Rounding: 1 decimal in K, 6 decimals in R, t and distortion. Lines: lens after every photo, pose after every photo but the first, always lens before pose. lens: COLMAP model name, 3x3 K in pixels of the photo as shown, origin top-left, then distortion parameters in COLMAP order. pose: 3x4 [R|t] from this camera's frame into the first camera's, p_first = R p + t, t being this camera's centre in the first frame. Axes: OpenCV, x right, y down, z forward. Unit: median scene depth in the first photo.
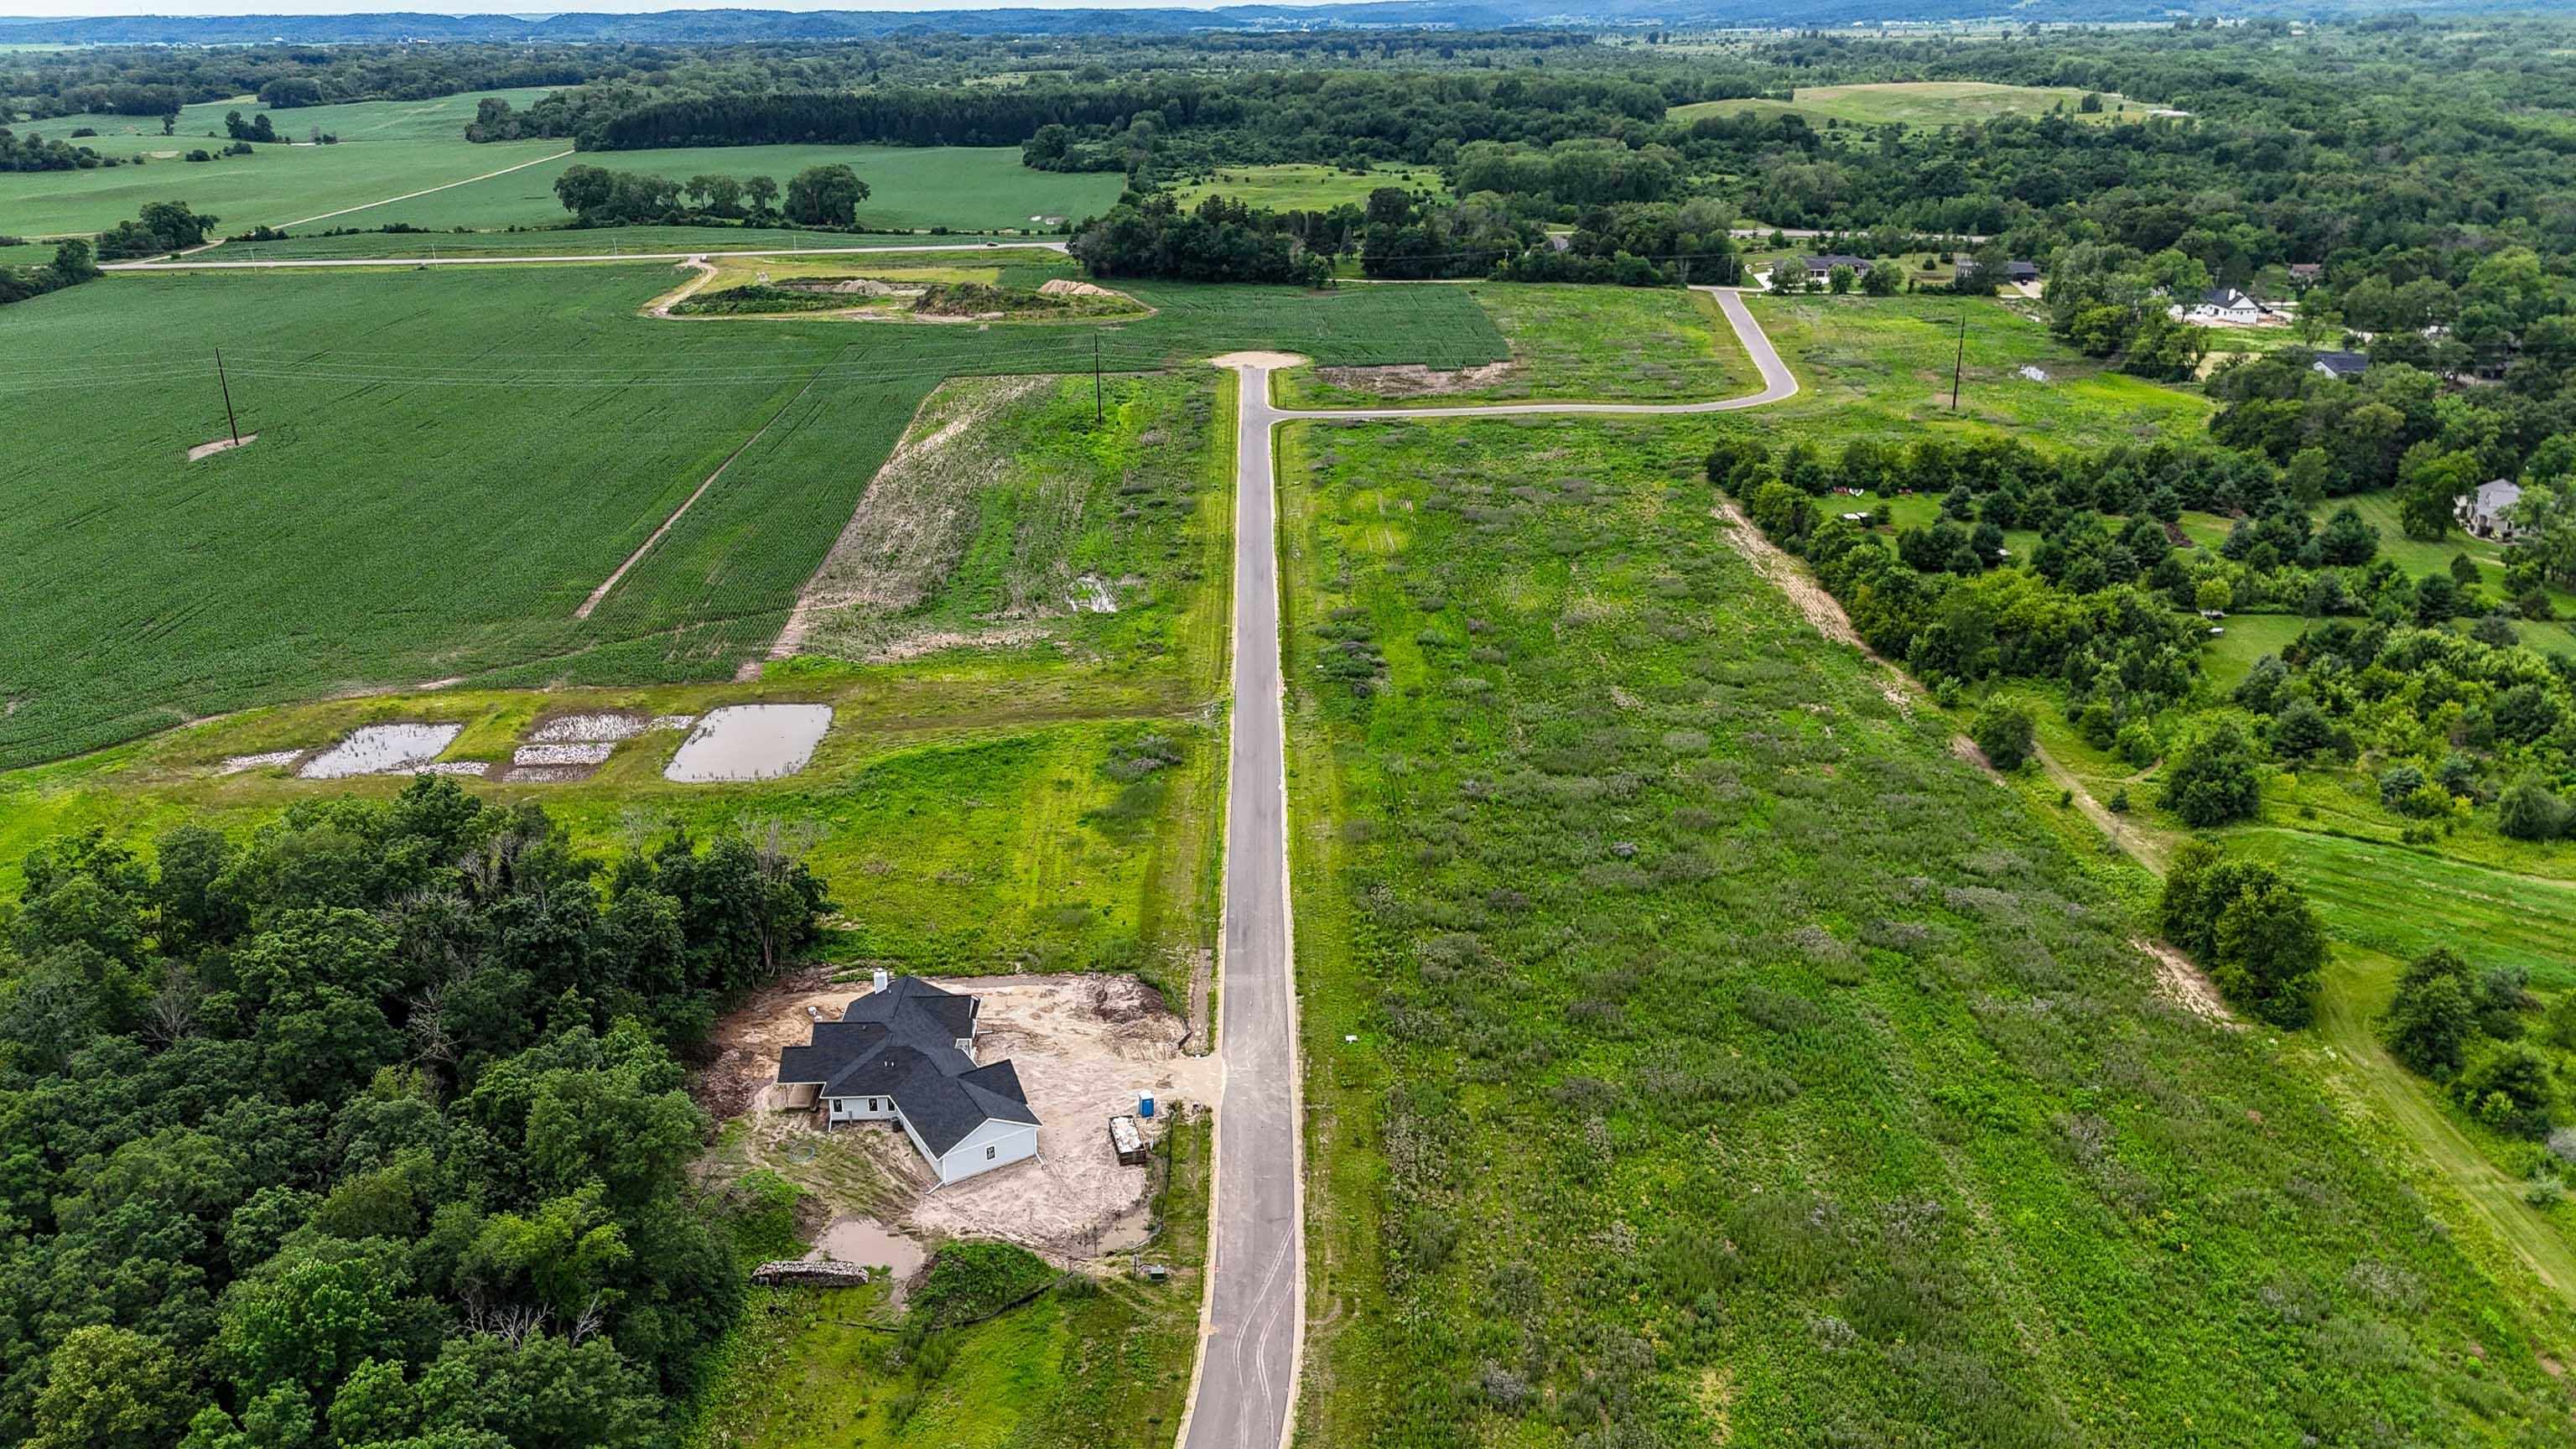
lens RADIAL K [[1893.0, 0, 1288.0], [0, 1893.0, 724.5], [0, 0, 1]] dist [0.073852, -0.059150]
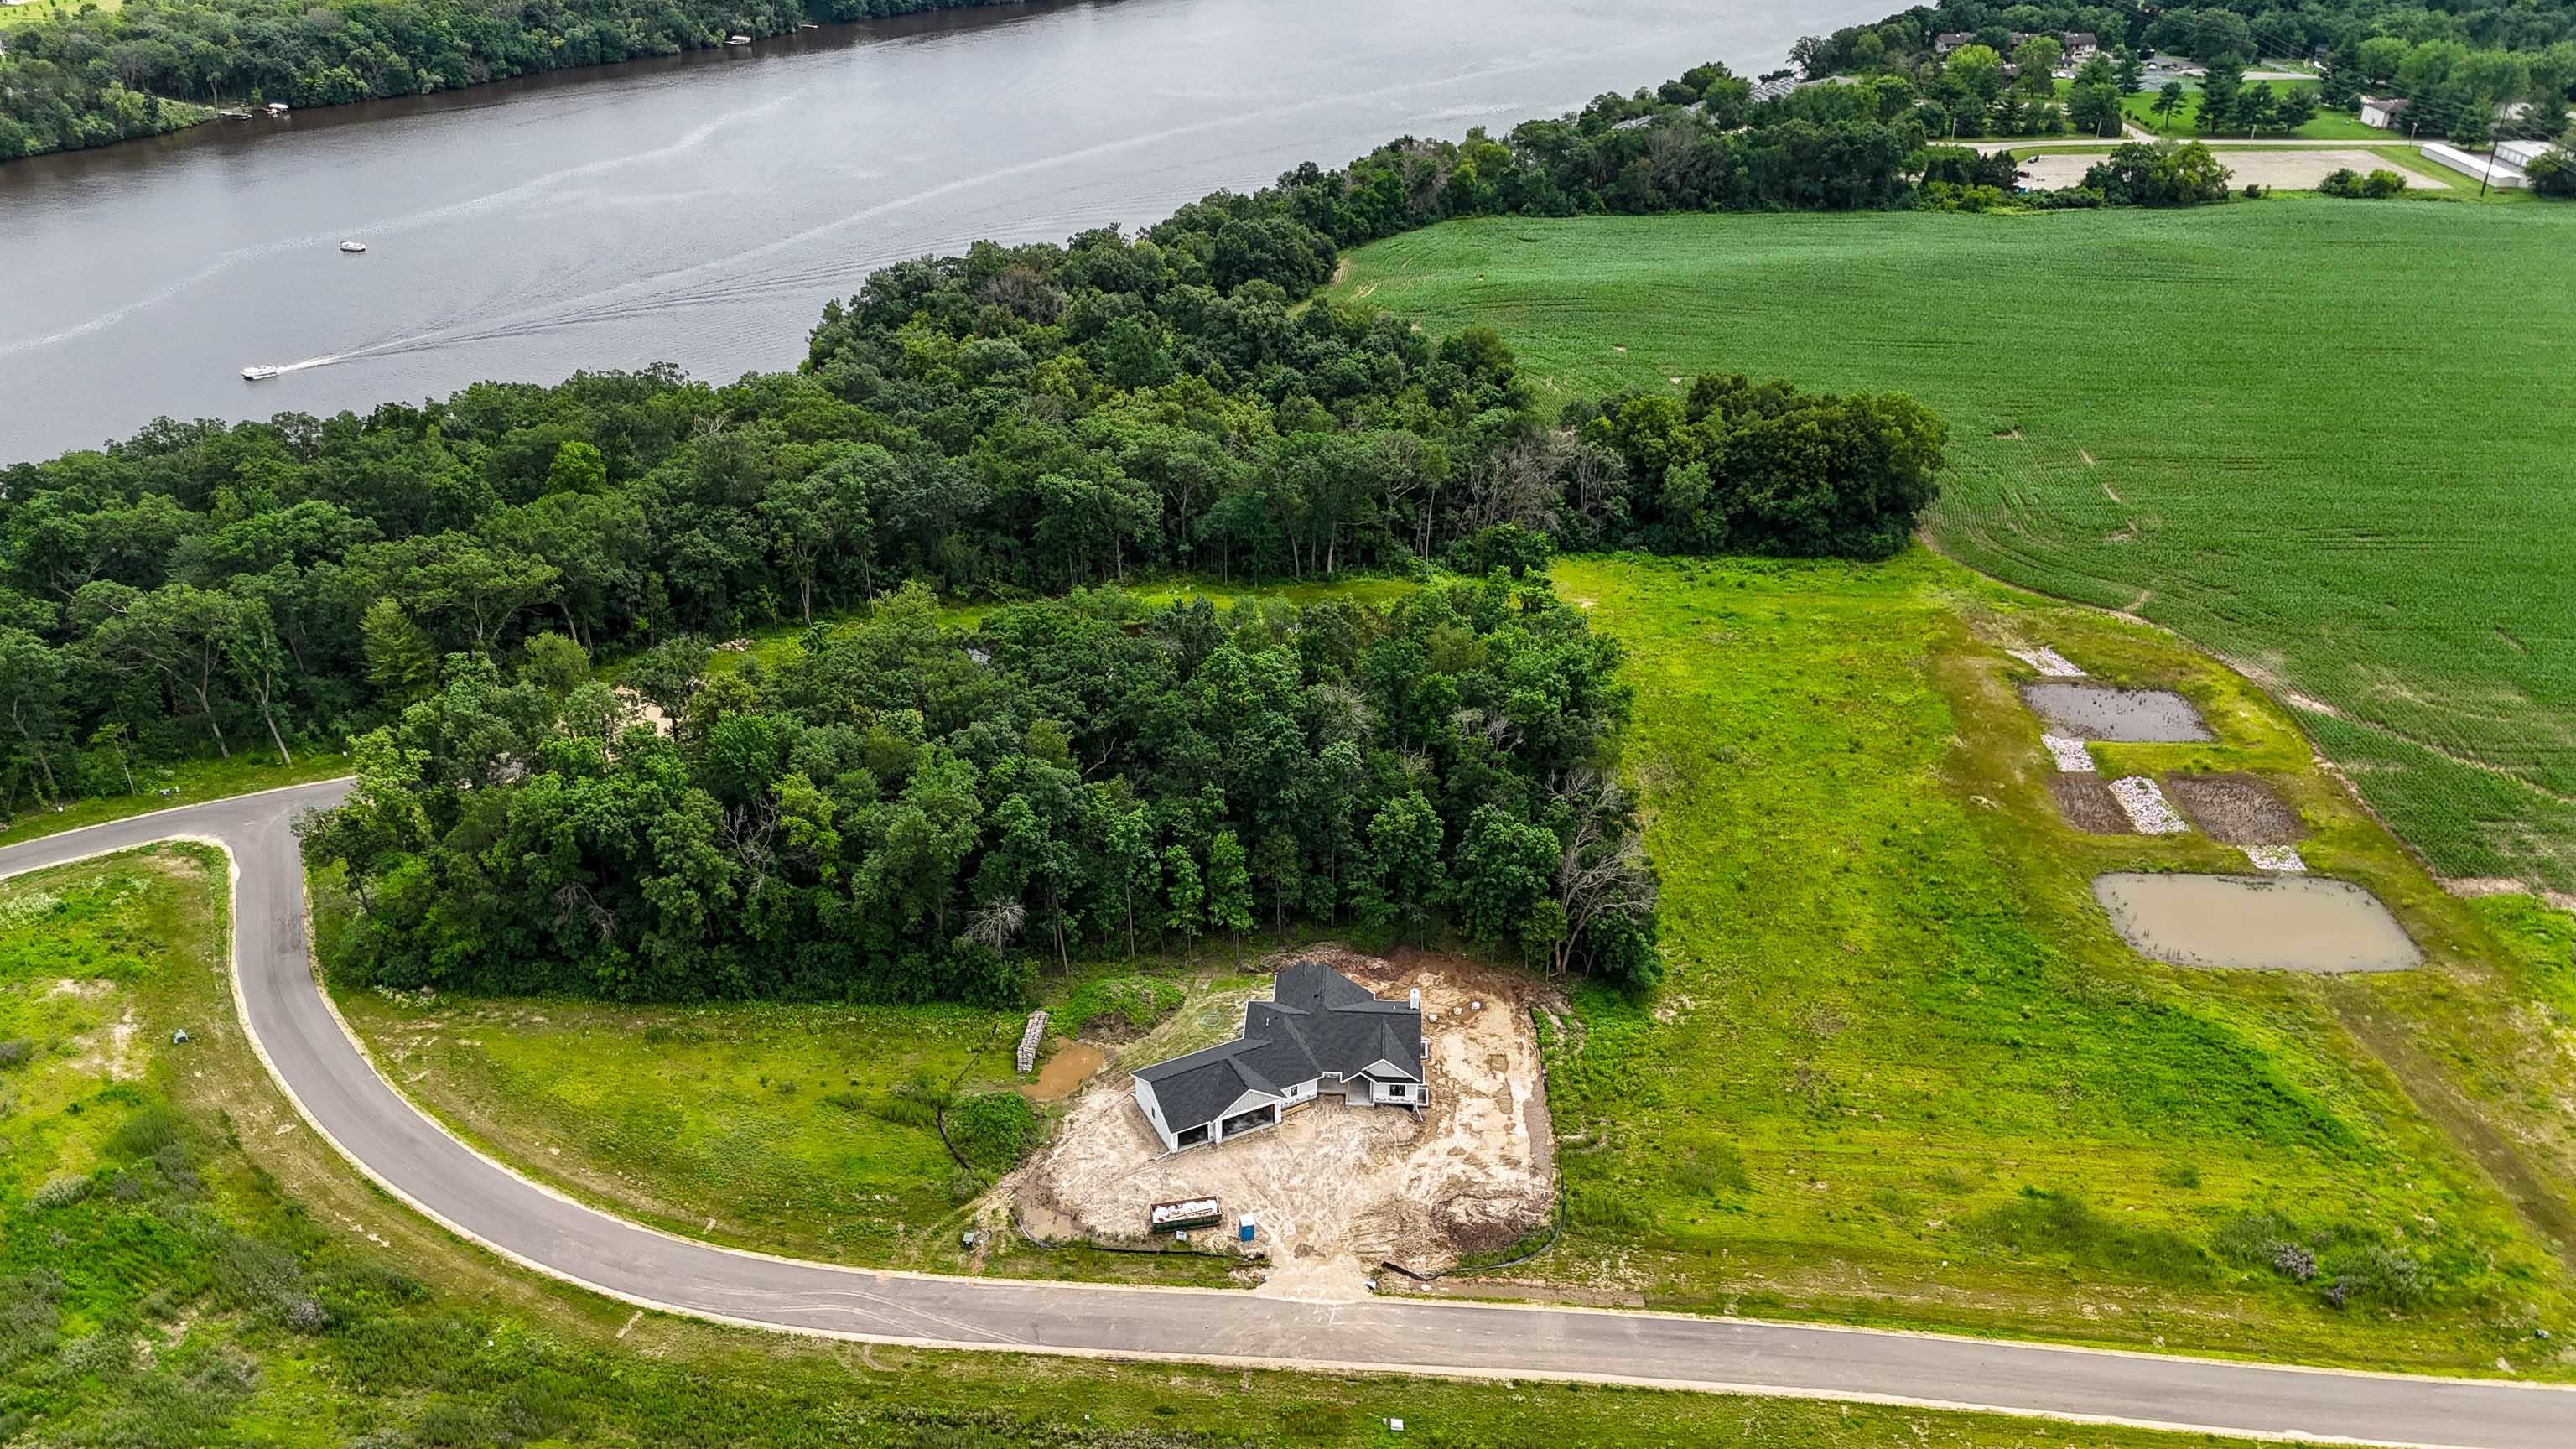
lens RADIAL K [[1893.0, 0, 1288.0], [0, 1893.0, 724.5], [0, 0, 1]] dist [0.073852, -0.059150]
pose [[-0.081795, 0.473667, -0.876897, 0.704994], [-0.346479, 0.811452, 0.470635, -0.507780], [0.934485, 0.342322, 0.097743, 0.922096]]
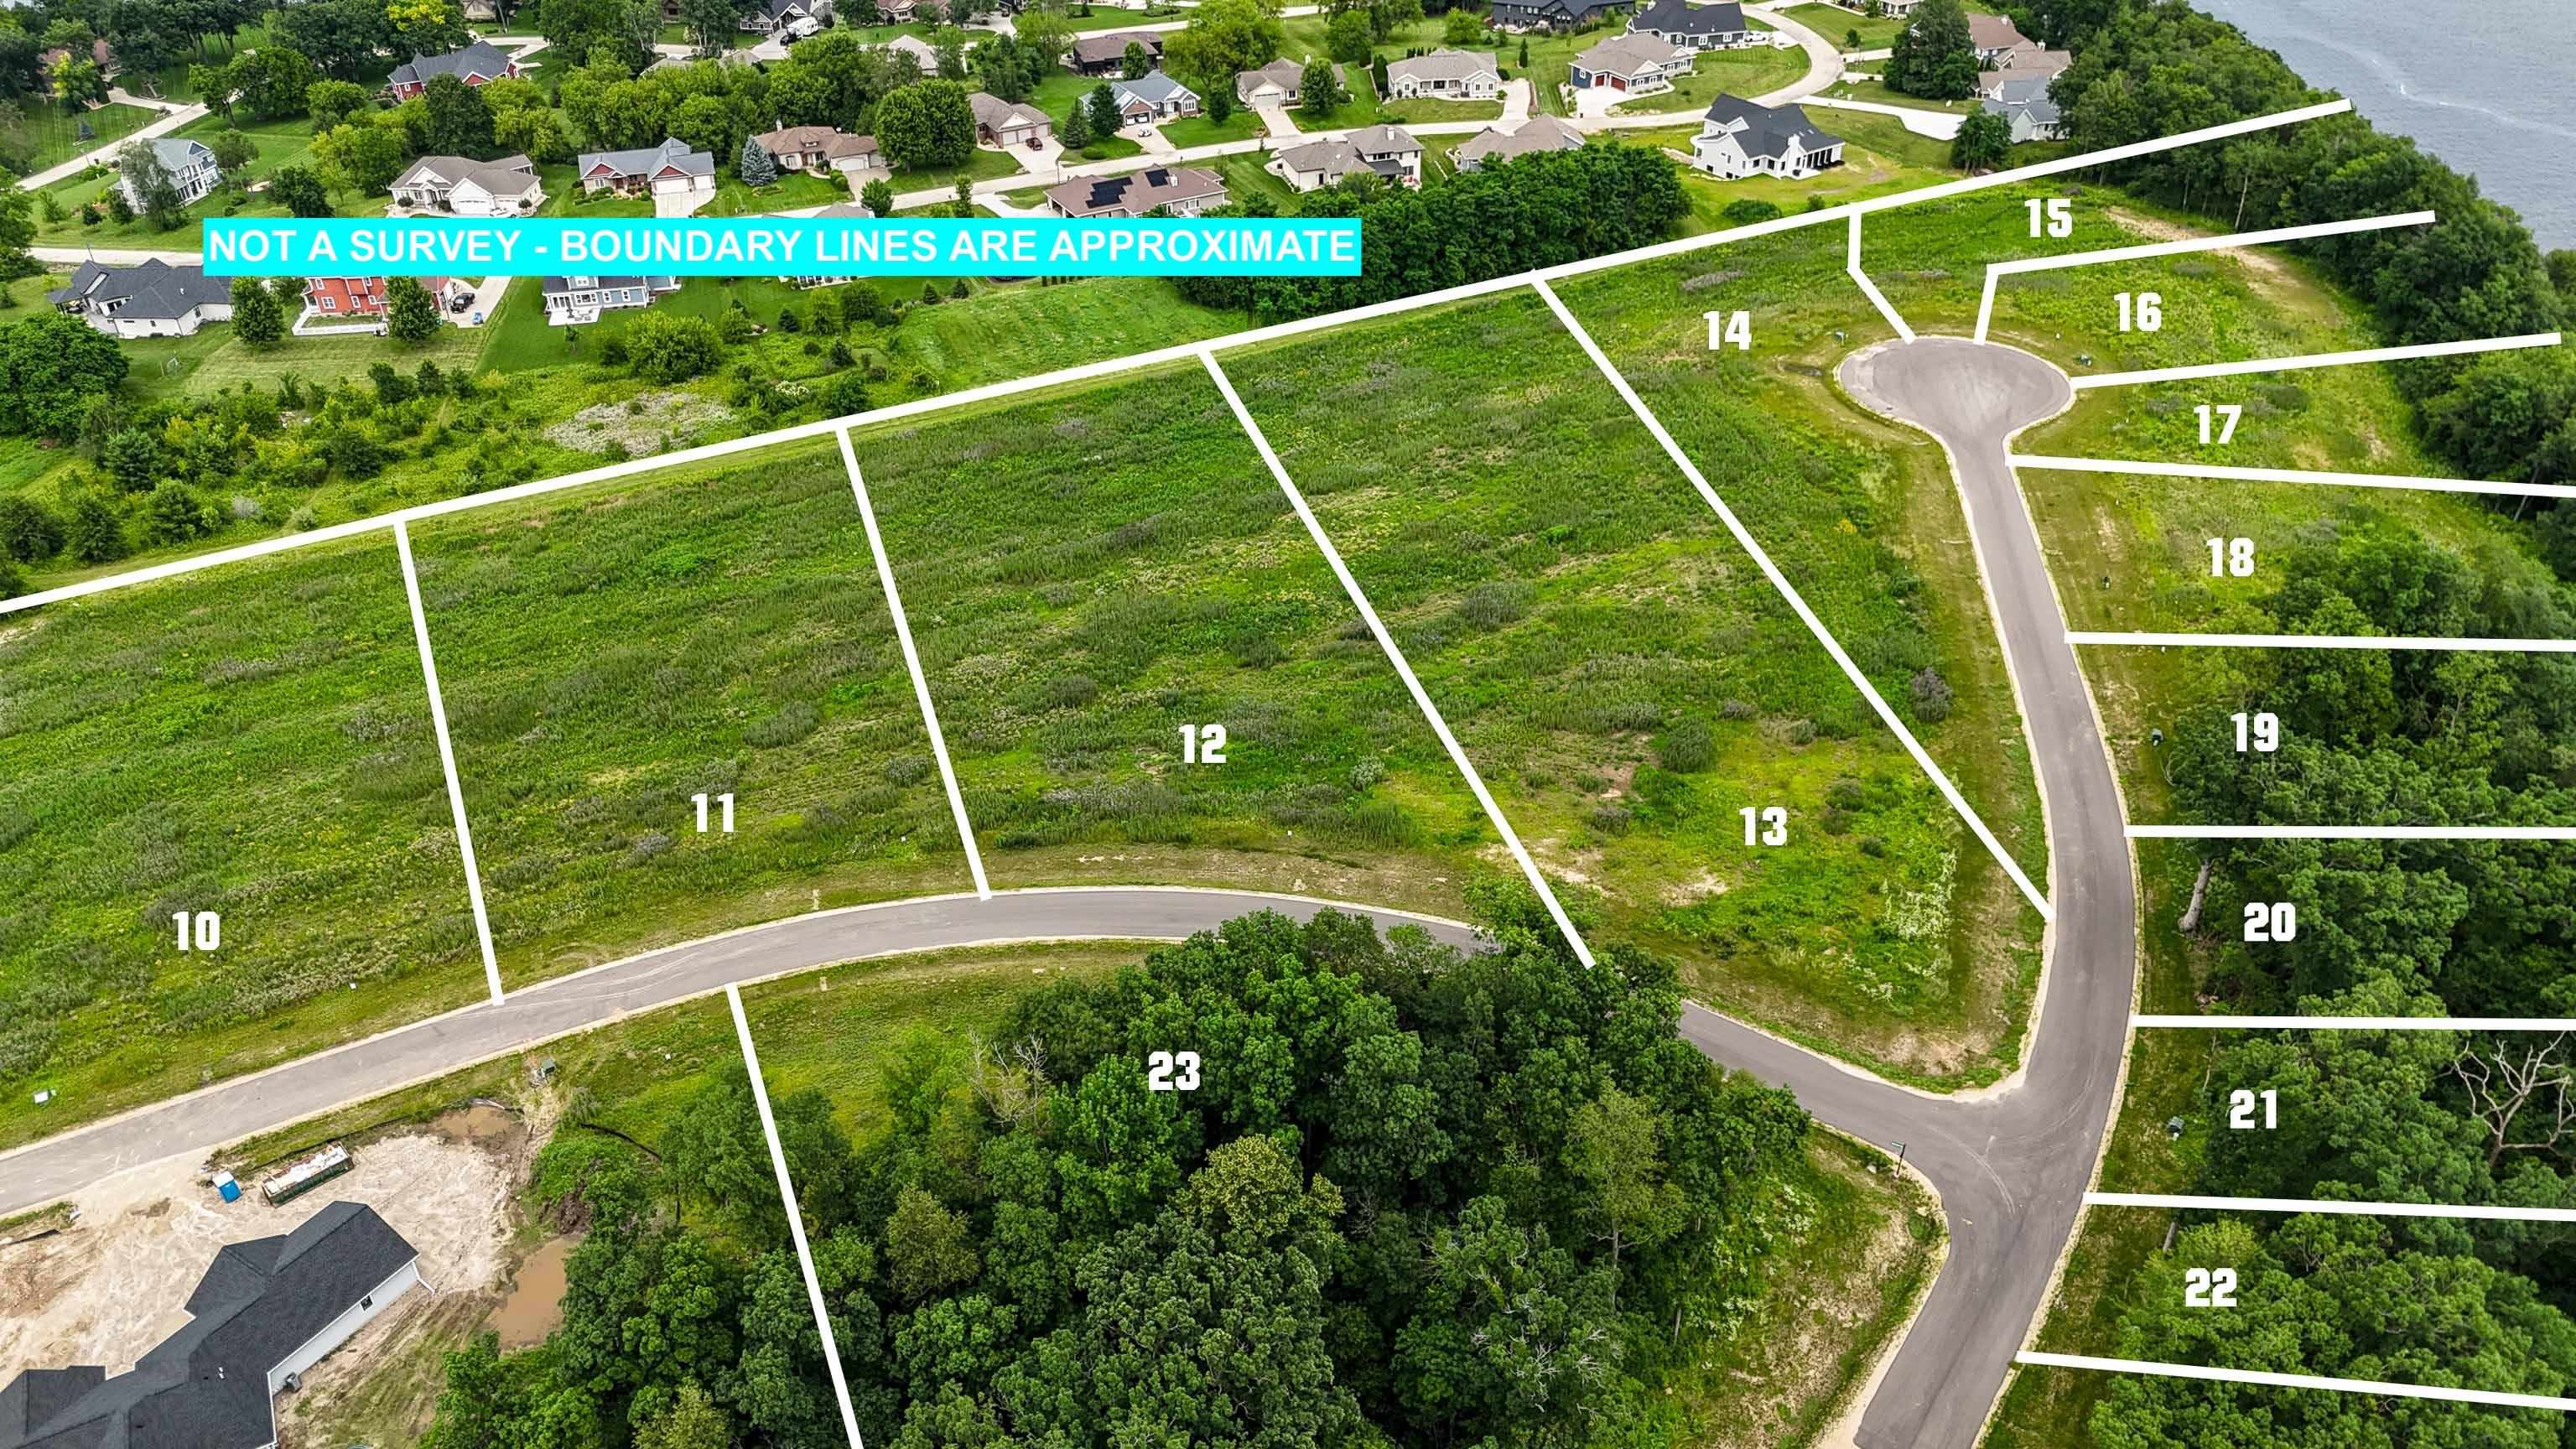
lens RADIAL K [[1893.0, 0, 1288.0], [0, 1893.0, 724.5], [0, 0, 1]] dist [0.073852, -0.059150]
pose [[-0.444511, -0.491079, 0.749168, -0.913381], [0.332277, 0.686276, 0.647006, -0.376269], [-0.831867, 0.536533, -0.141882, 0.677806]]
